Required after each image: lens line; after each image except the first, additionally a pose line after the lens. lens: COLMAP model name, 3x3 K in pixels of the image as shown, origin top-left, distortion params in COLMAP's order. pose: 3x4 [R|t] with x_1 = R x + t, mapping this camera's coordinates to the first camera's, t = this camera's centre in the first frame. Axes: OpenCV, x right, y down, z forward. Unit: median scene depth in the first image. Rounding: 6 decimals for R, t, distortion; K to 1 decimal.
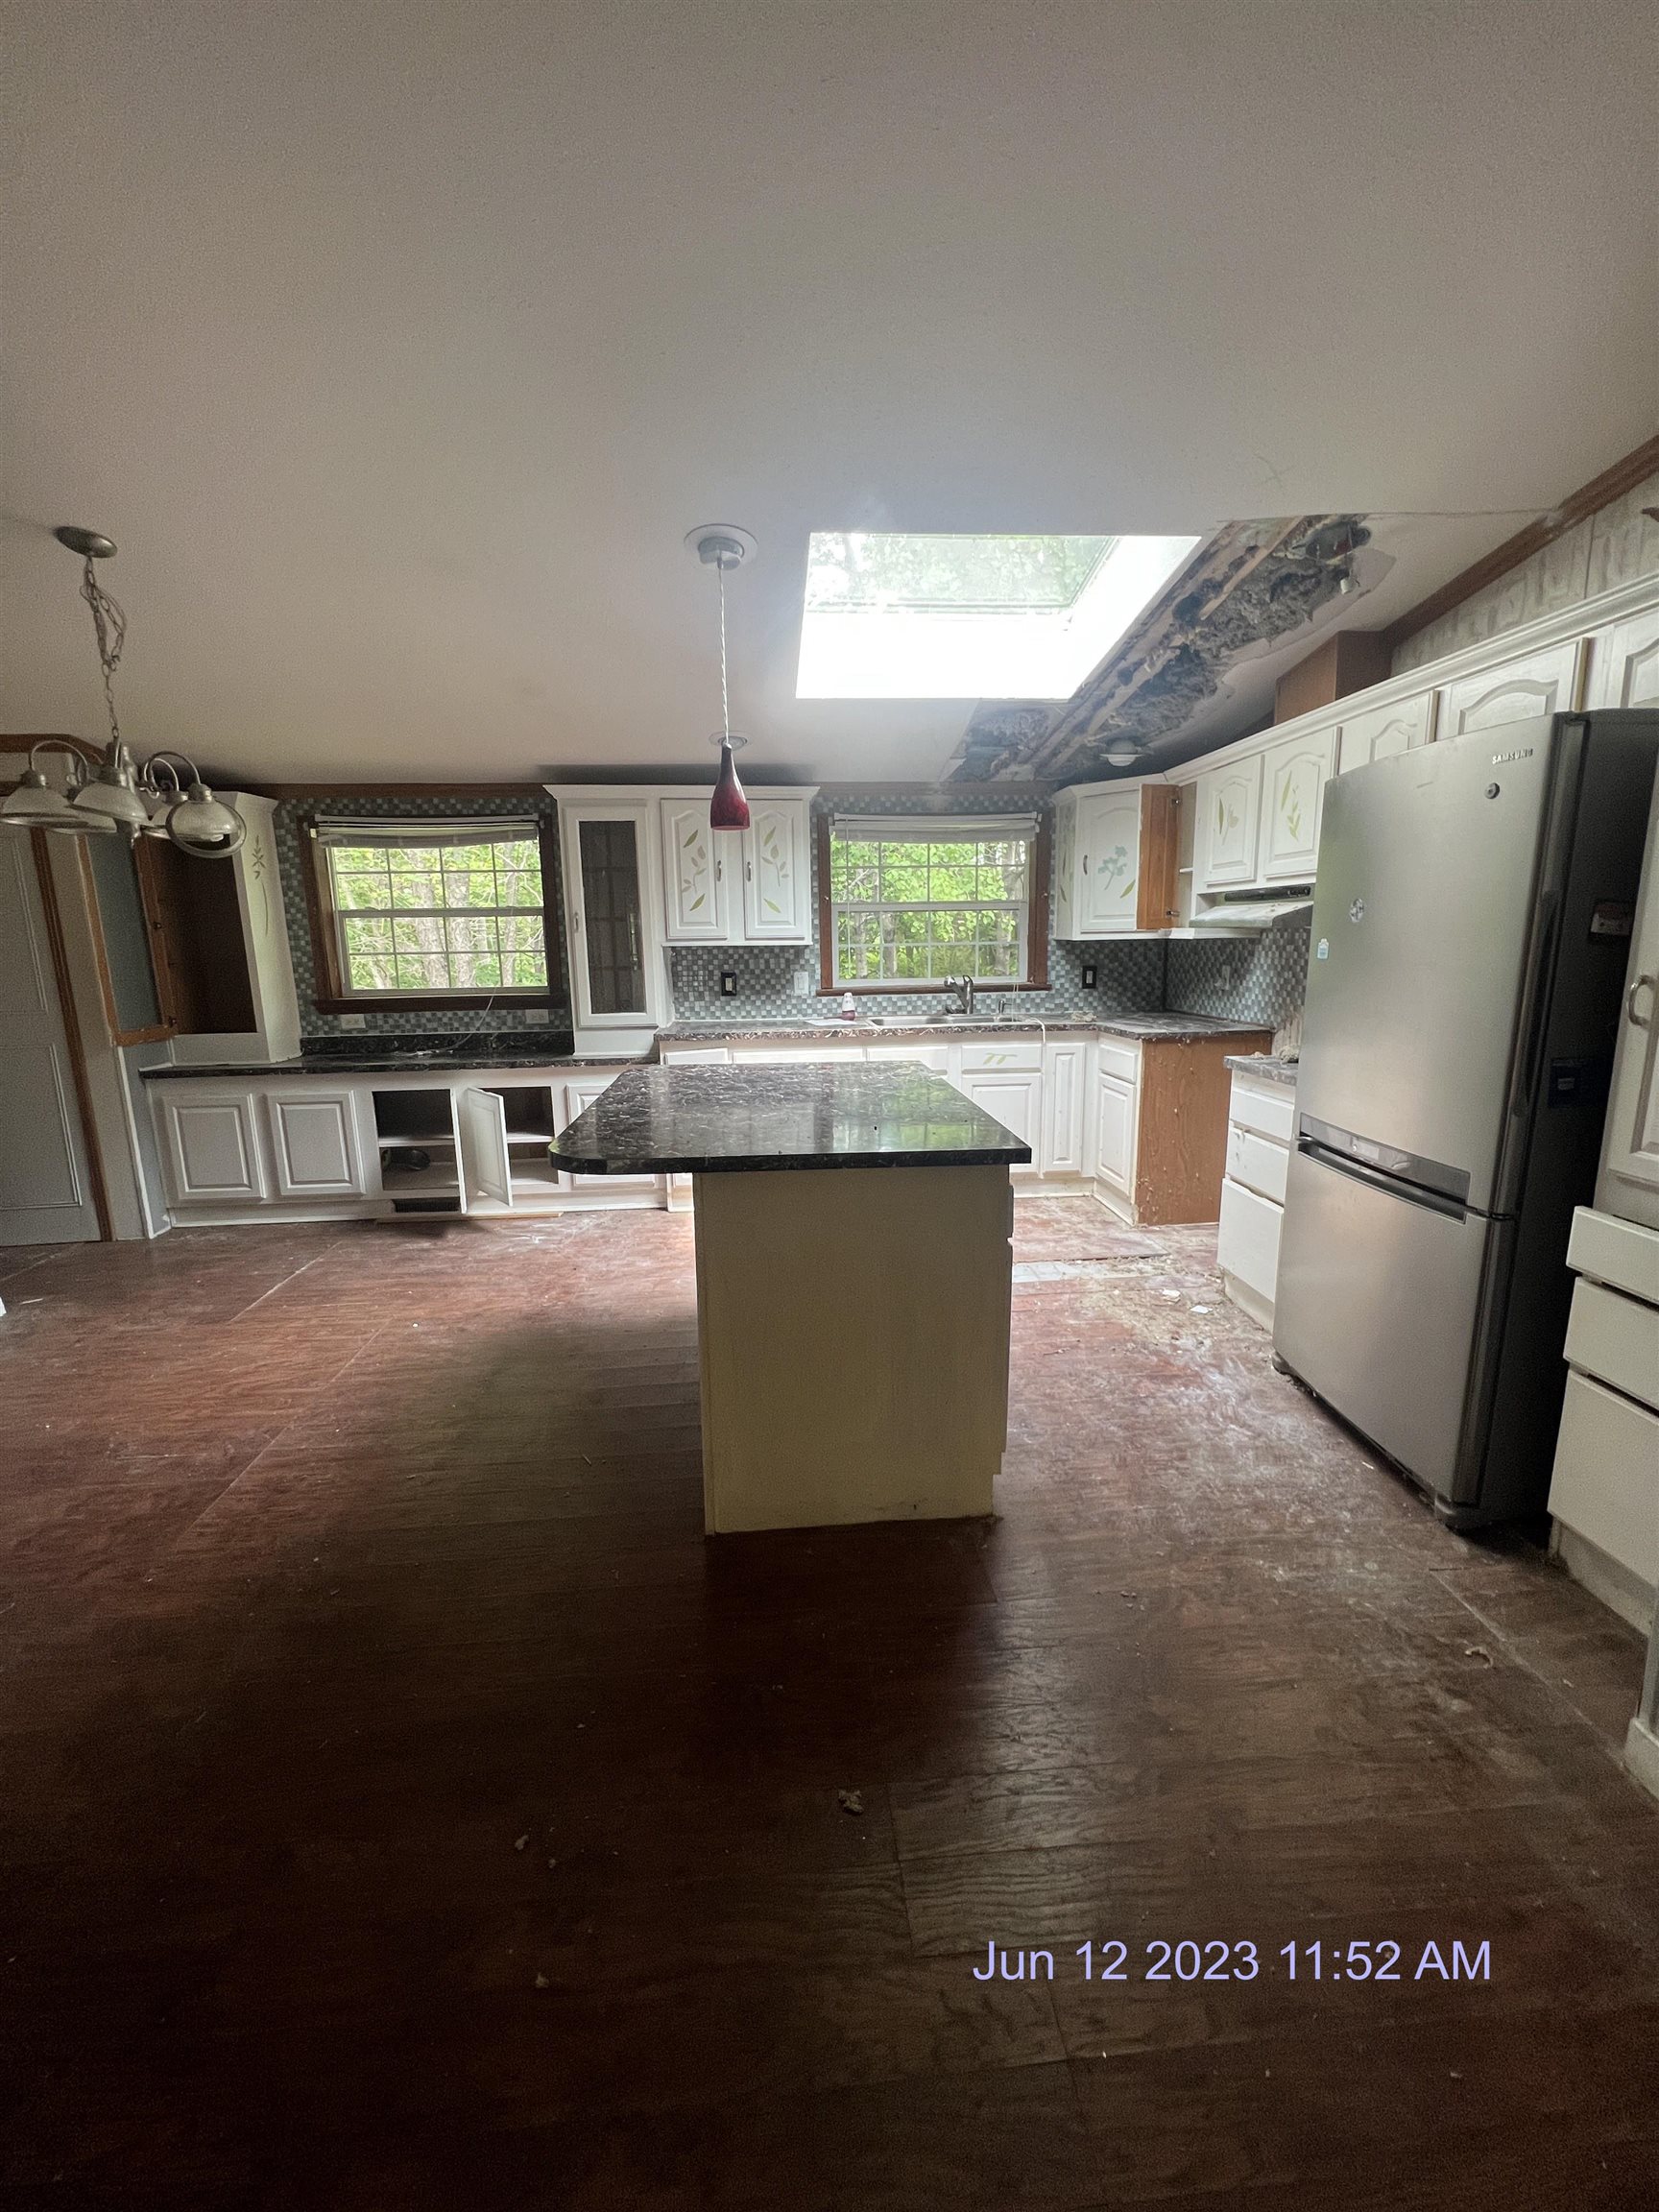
lens RADIAL K [[892.2, 0, 835.0], [0, 892.2, 1102.4], [0, 0, 1]] dist [-0.000094, -0.000042]
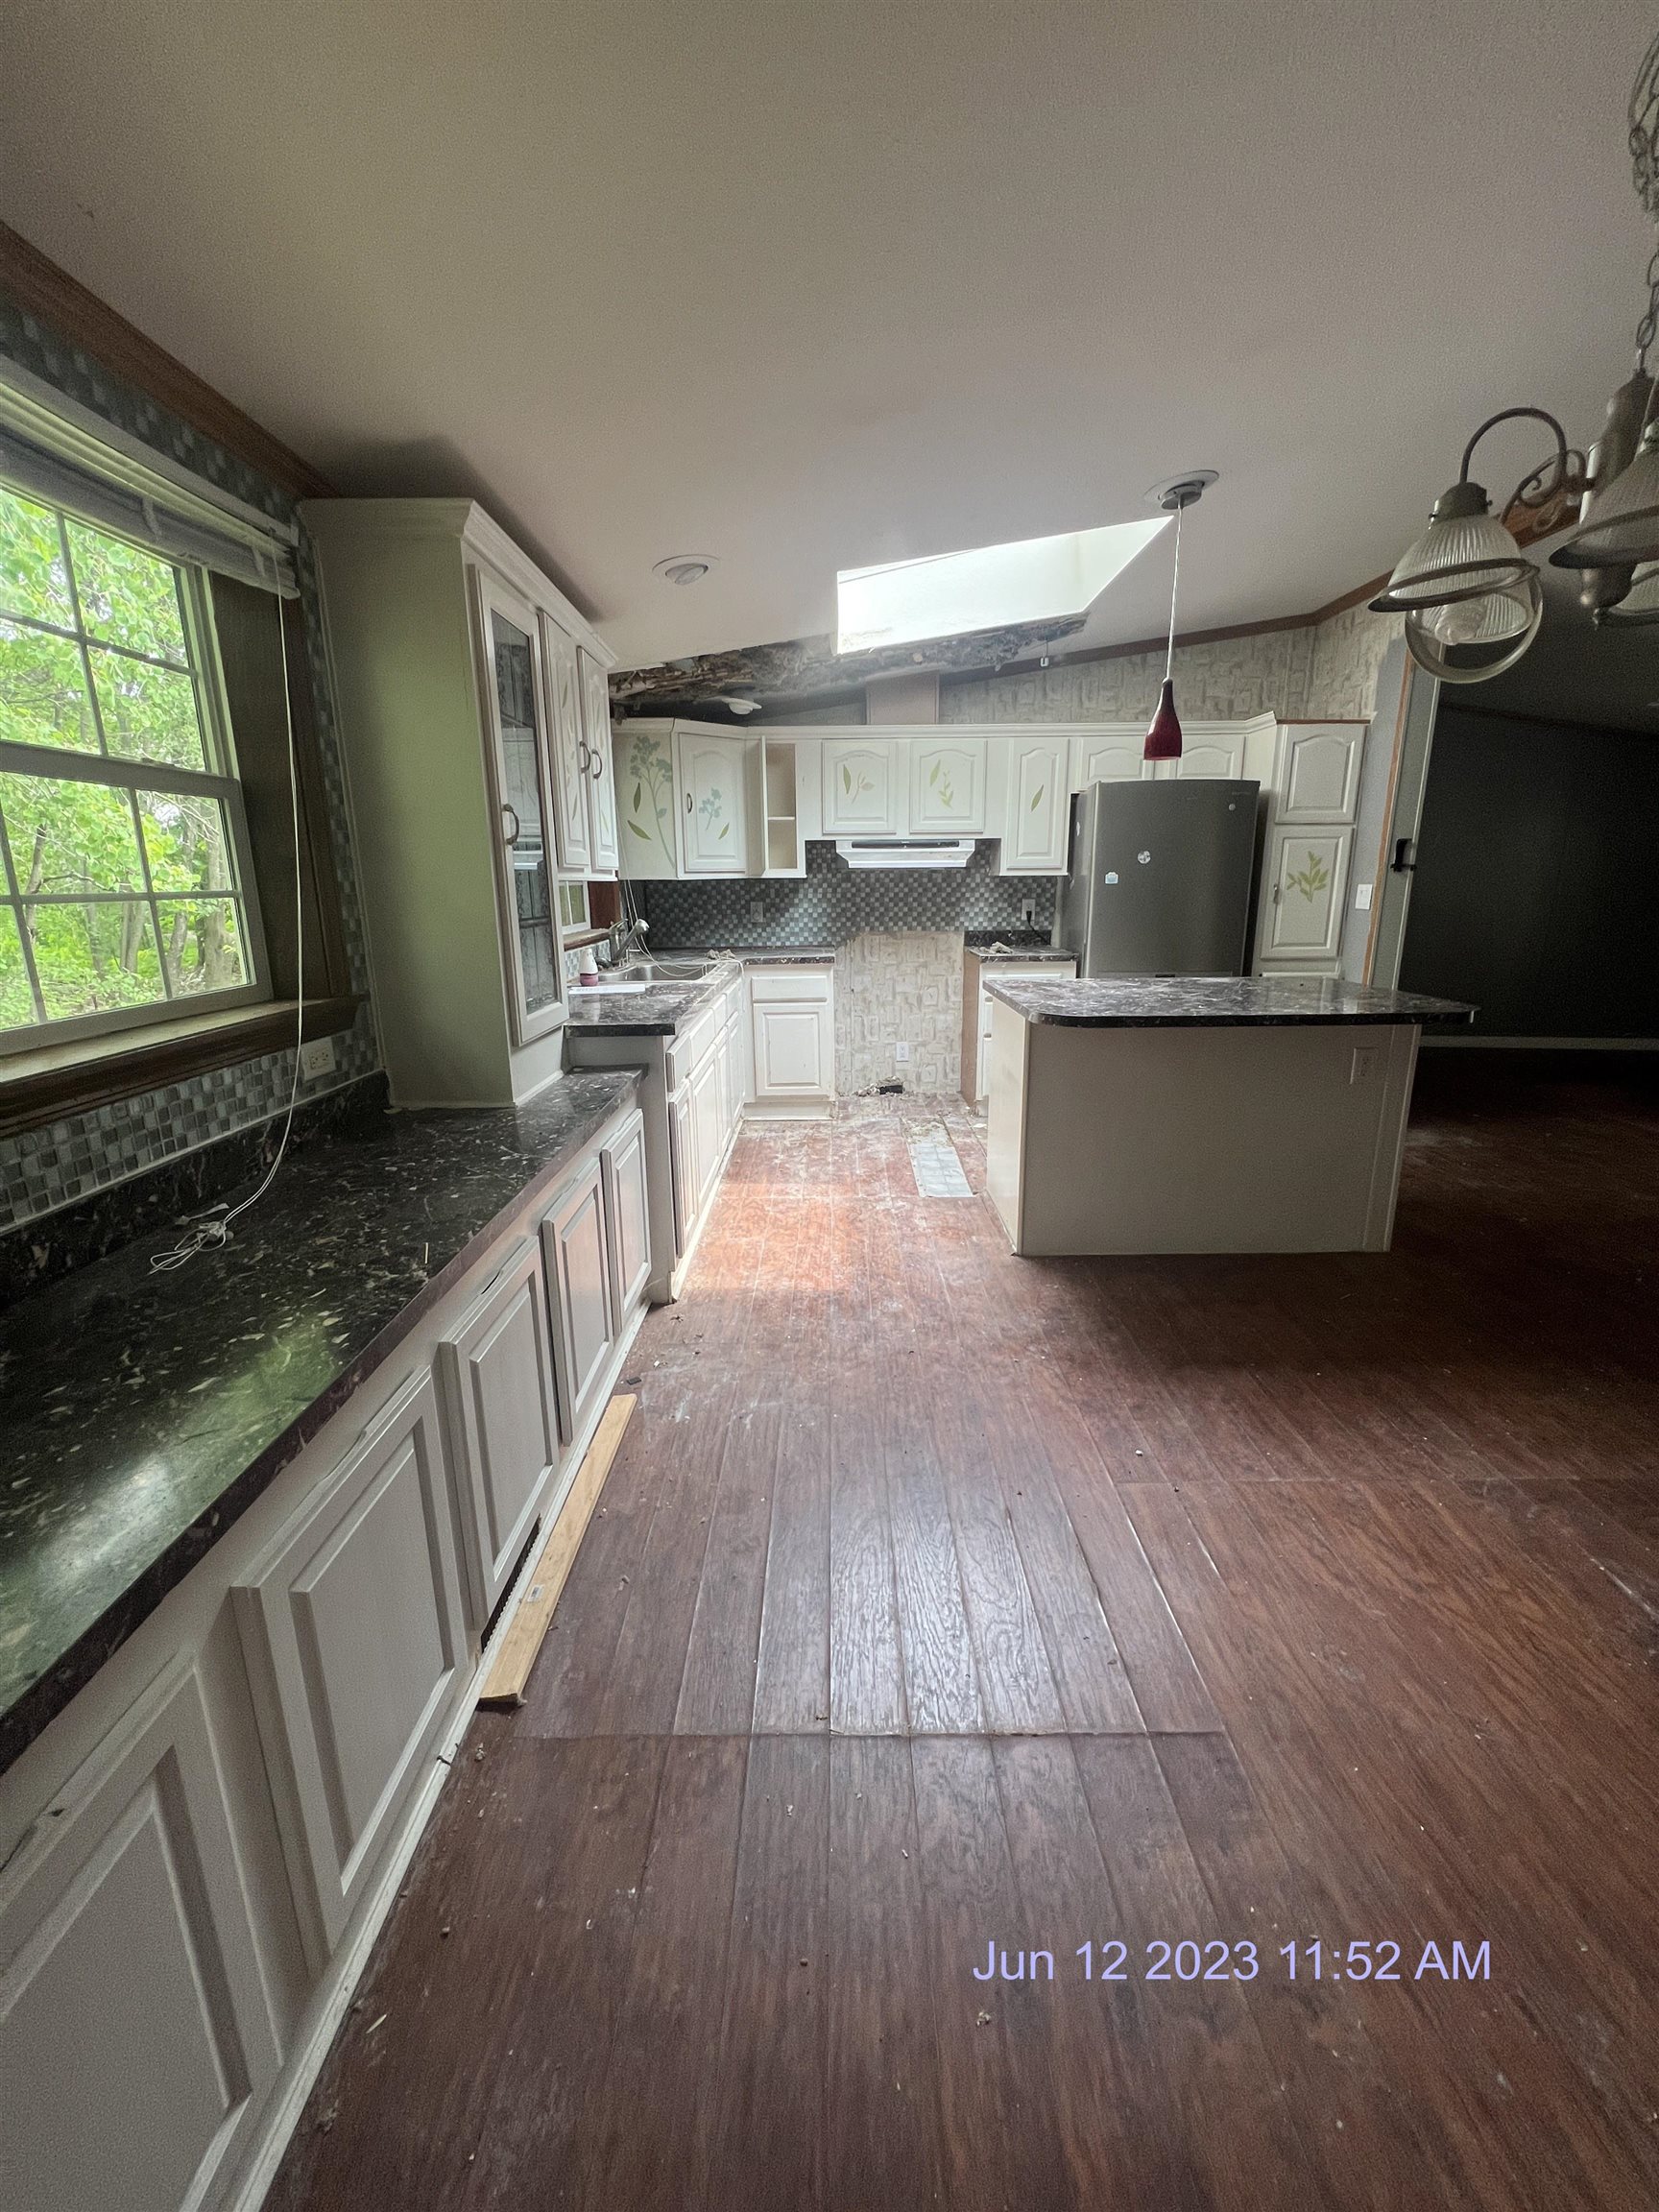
lens RADIAL K [[888.0, 0, 833.5], [0, 888.0, 1109.1], [0, 0, 1]] dist [0.000371, -0.000002]
pose [[0.072741, -0.237031, 0.968775, -0.877205], [0.189934, 0.956864, 0.219856, -0.146508], [-0.979098, 0.168011, 0.114623, 0.914890]]
